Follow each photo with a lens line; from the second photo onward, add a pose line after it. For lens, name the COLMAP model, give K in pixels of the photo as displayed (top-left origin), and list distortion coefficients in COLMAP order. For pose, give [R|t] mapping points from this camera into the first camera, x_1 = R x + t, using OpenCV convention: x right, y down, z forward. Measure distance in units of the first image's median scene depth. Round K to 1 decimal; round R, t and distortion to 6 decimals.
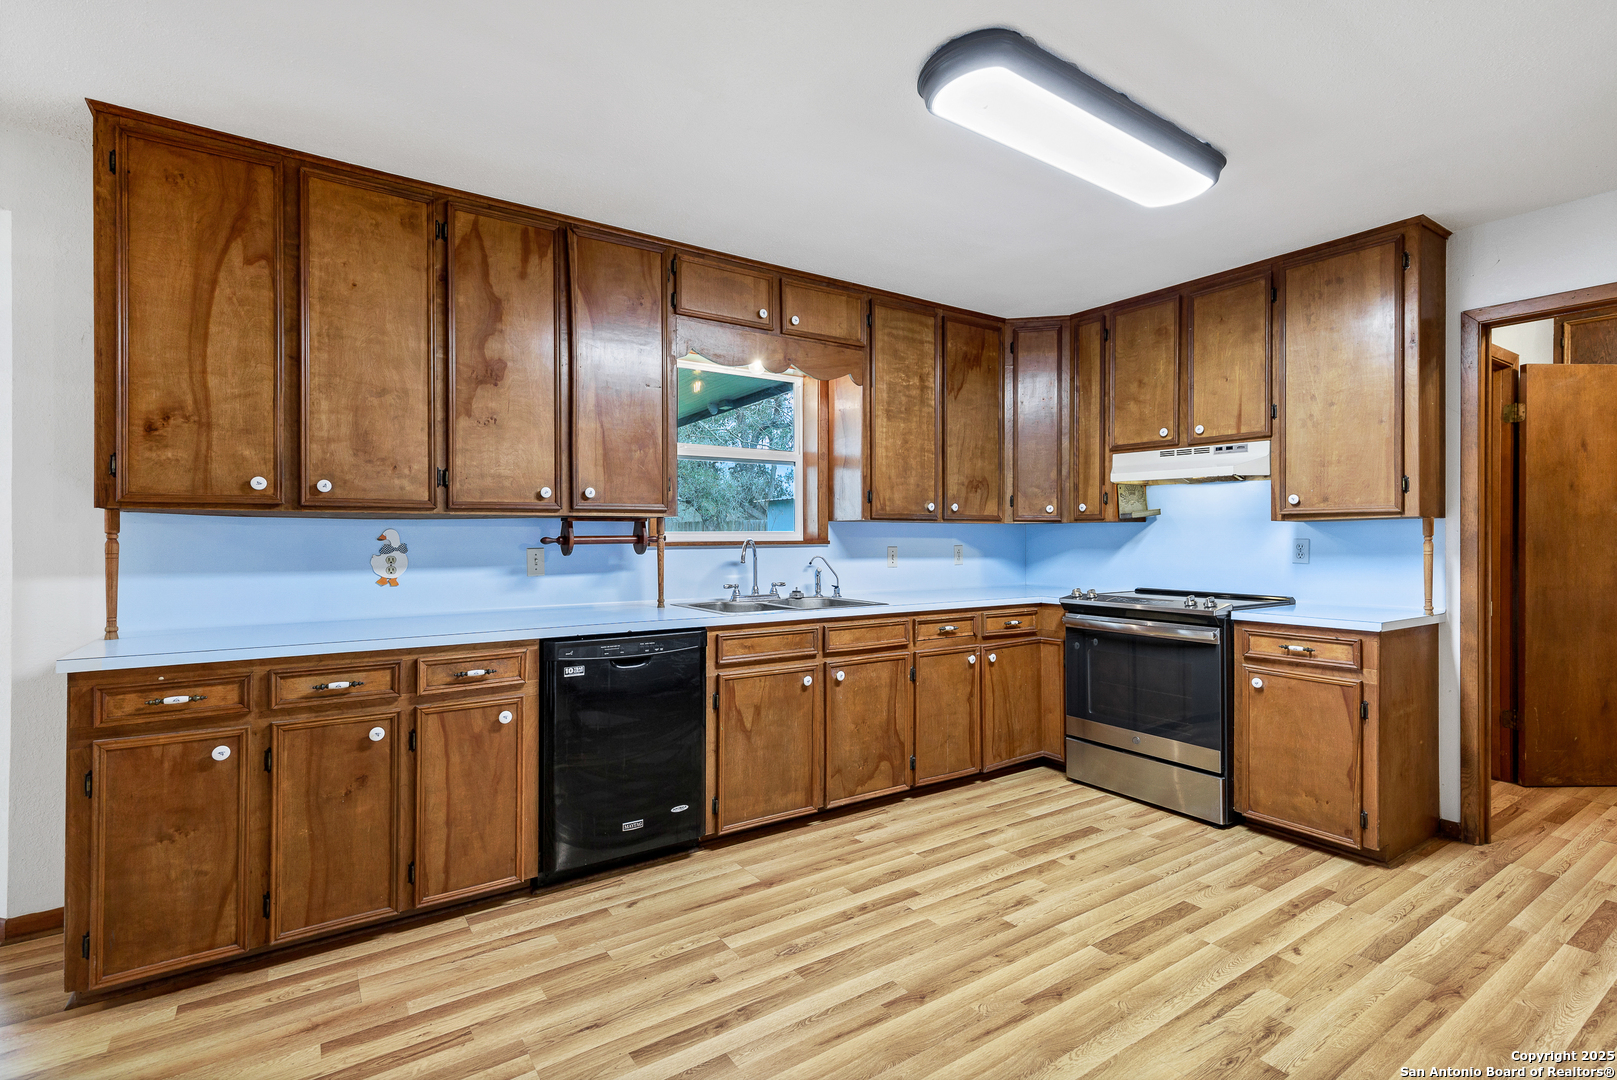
lens RADIAL K [[750.7, 0, 805.8], [0, 750.7, 533.6], [0, 0, 1]] dist [0.015652, -0.000544]
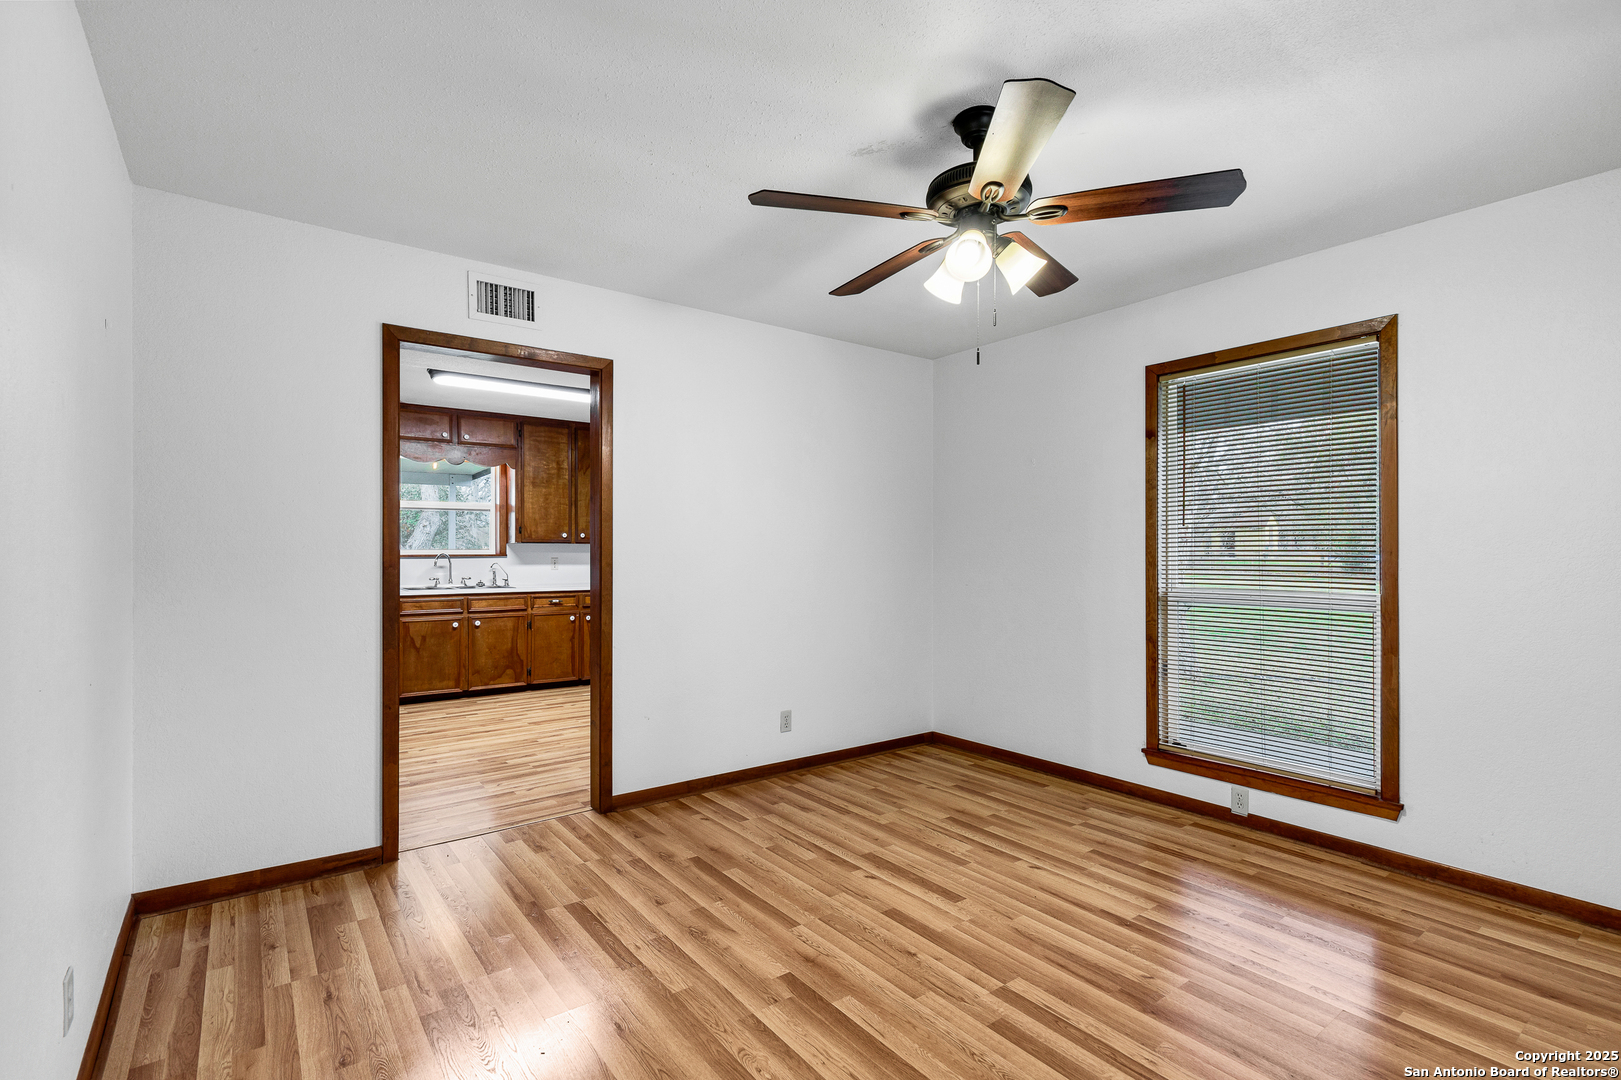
lens RADIAL K [[752.5, 0, 814.2], [0, 752.5, 550.1], [0, 0, 1]] dist [0.015652, -0.000544]
pose [[0.997872, 0.001076, 0.065196, 0.722036], [-0.001380, 0.999988, 0.004617, -0.010703], [-0.065190, -0.004697, 0.997862, -0.929800]]
